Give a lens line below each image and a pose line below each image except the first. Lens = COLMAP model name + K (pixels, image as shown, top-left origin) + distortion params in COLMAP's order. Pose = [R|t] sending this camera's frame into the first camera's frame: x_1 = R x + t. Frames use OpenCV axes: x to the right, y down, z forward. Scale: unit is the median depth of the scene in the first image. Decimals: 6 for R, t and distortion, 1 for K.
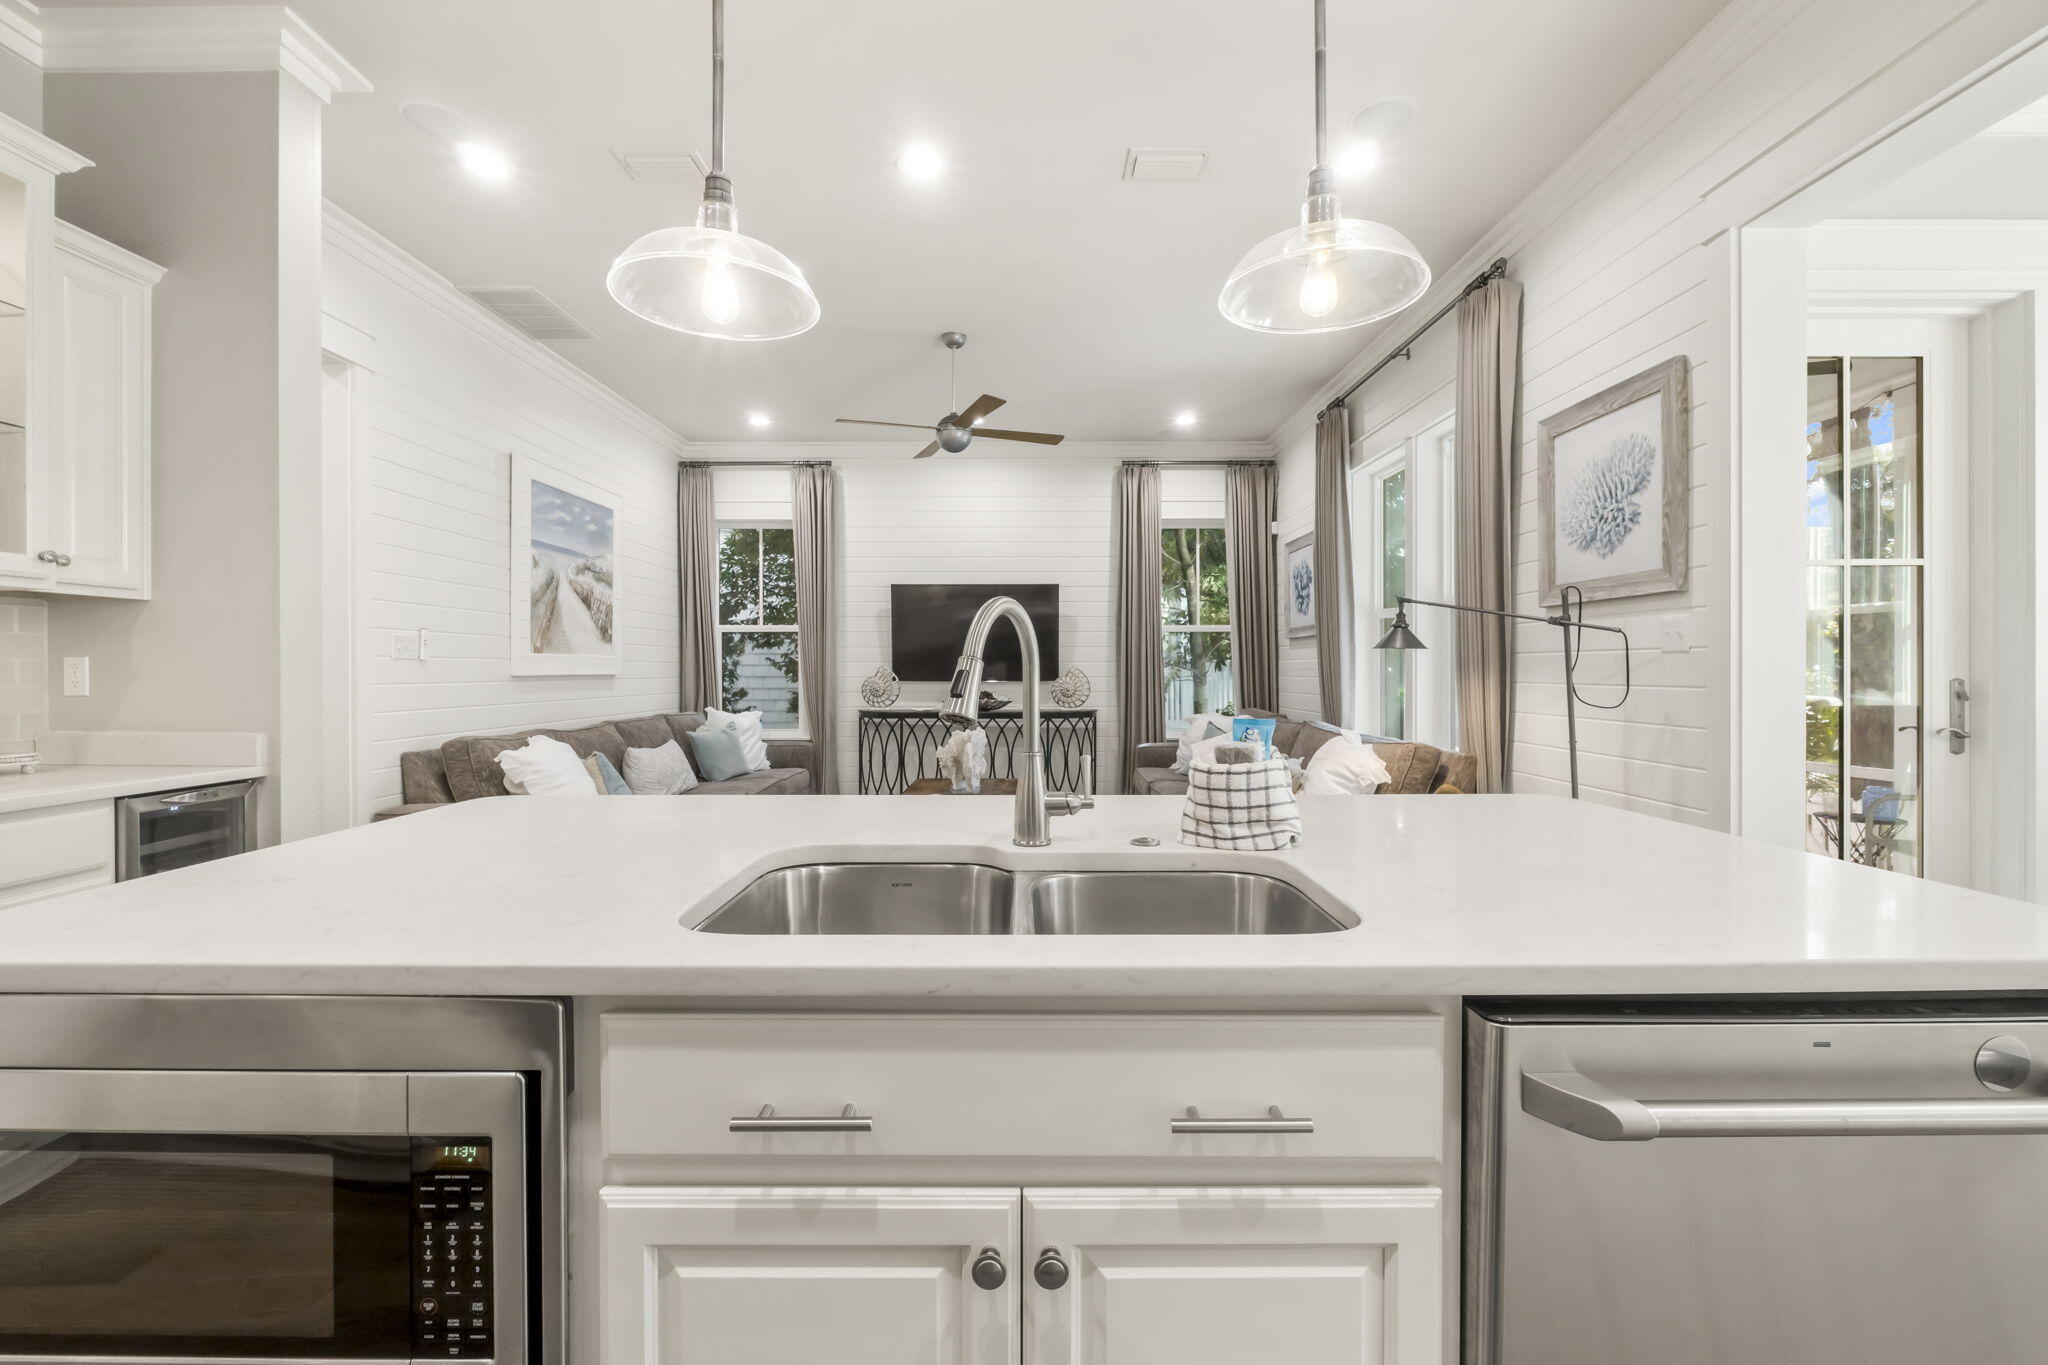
lens RADIAL K [[914.3, 0, 1027.7], [0, 914.3, 670.1], [0, 0, 1]] dist [-0.003822, -0.001919]
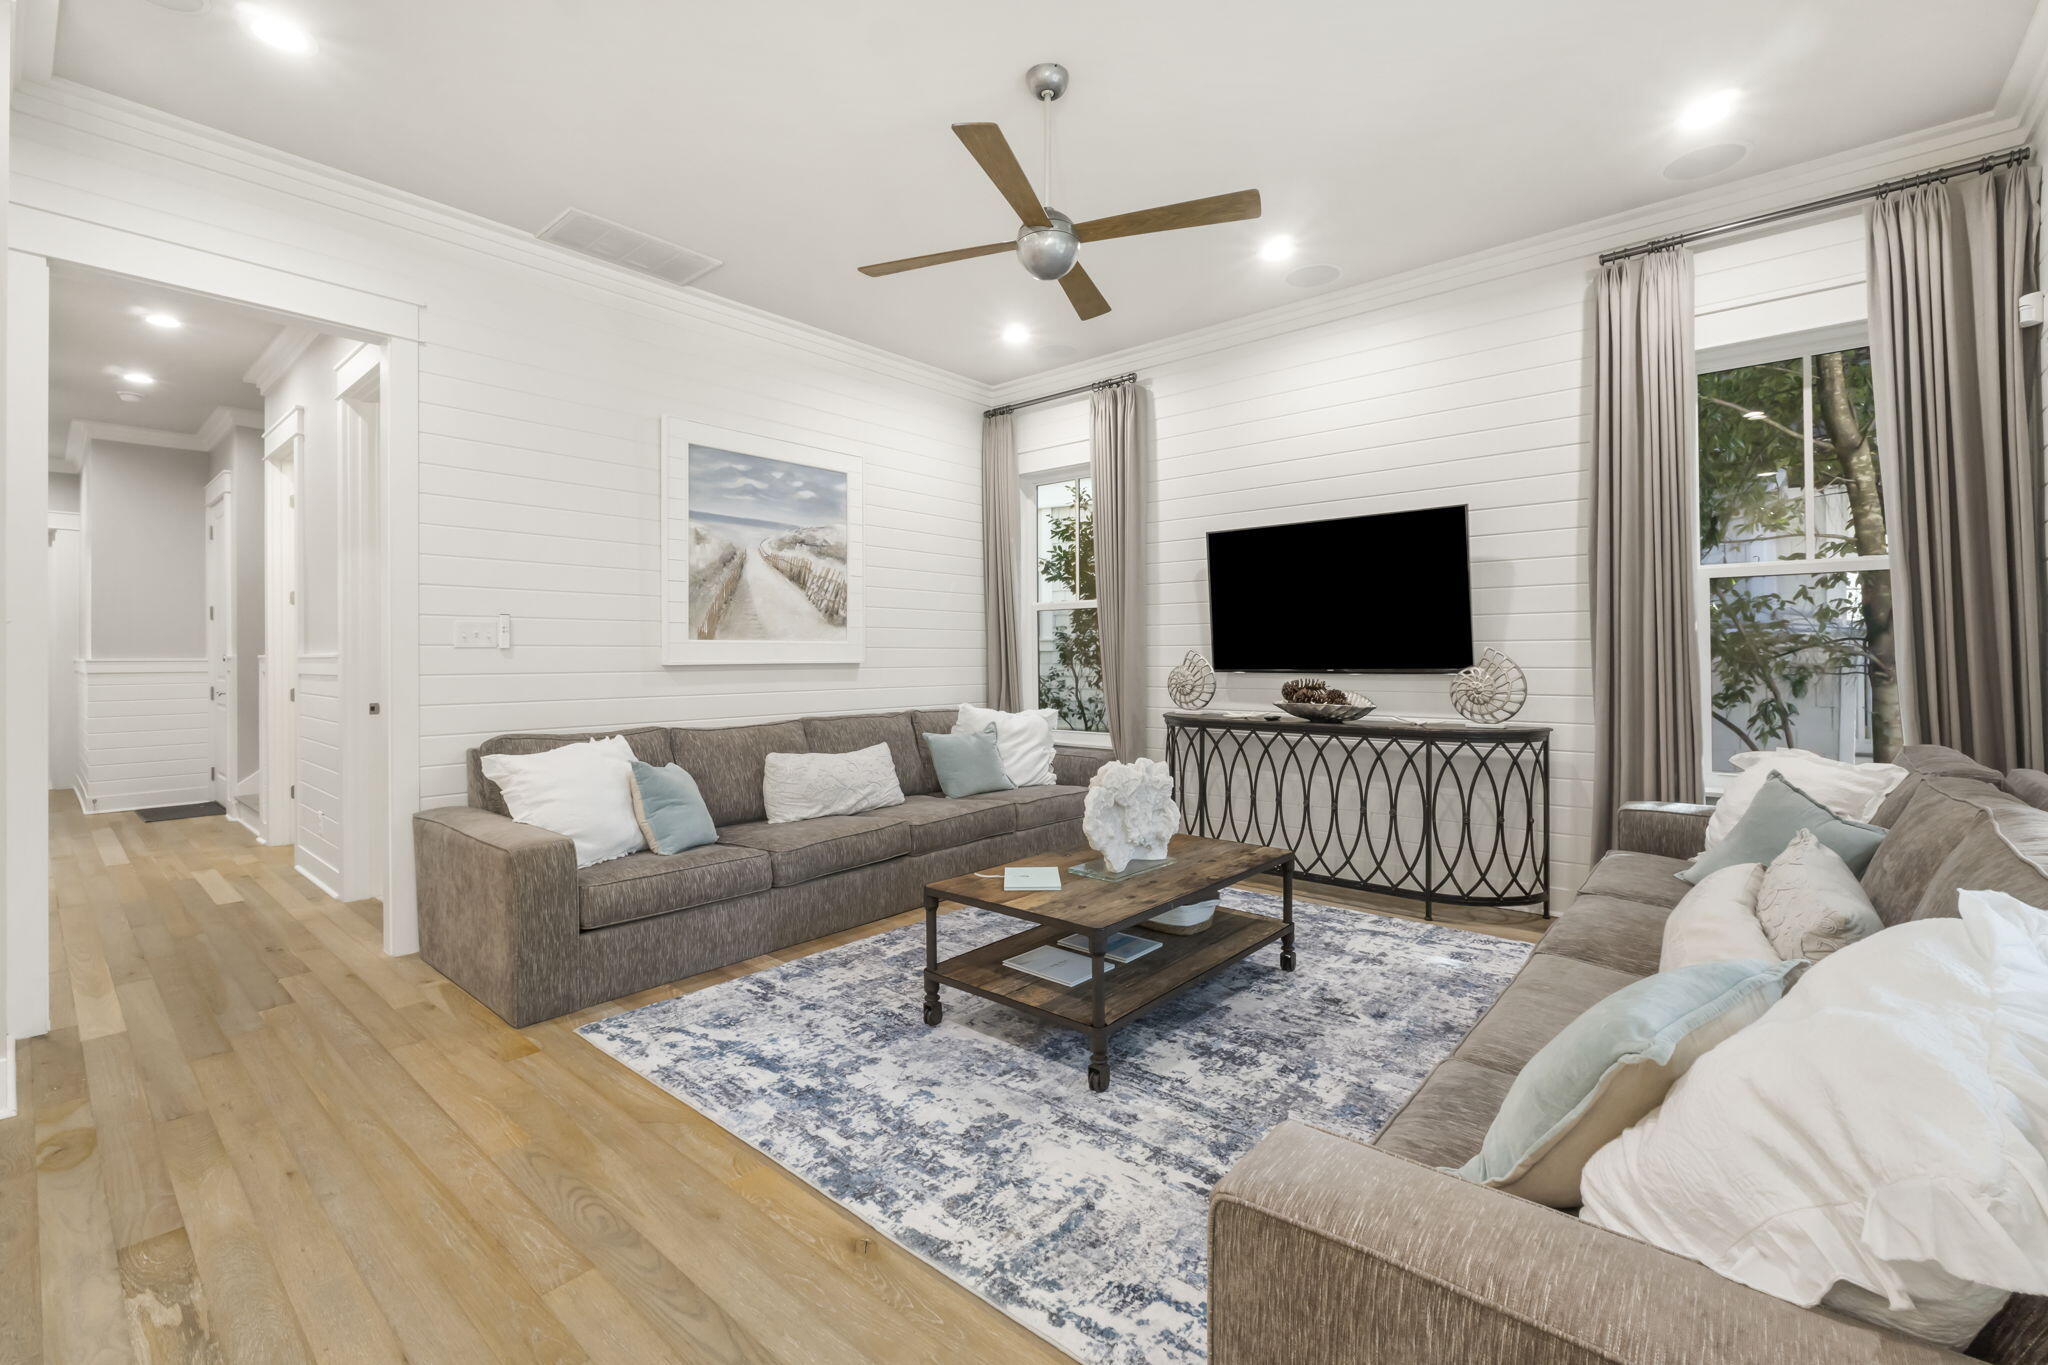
lens RADIAL K [[914.3, 0, 988.0], [0, 914.3, 652.7], [0, 0, 1]] dist [-0.003822, -0.001919]
pose [[0.745712, -0.006124, -0.666240, 0.219864], [0.004261, 0.999981, -0.004422, -0.000502], [0.666255, 0.000459, 0.745724, 0.440870]]
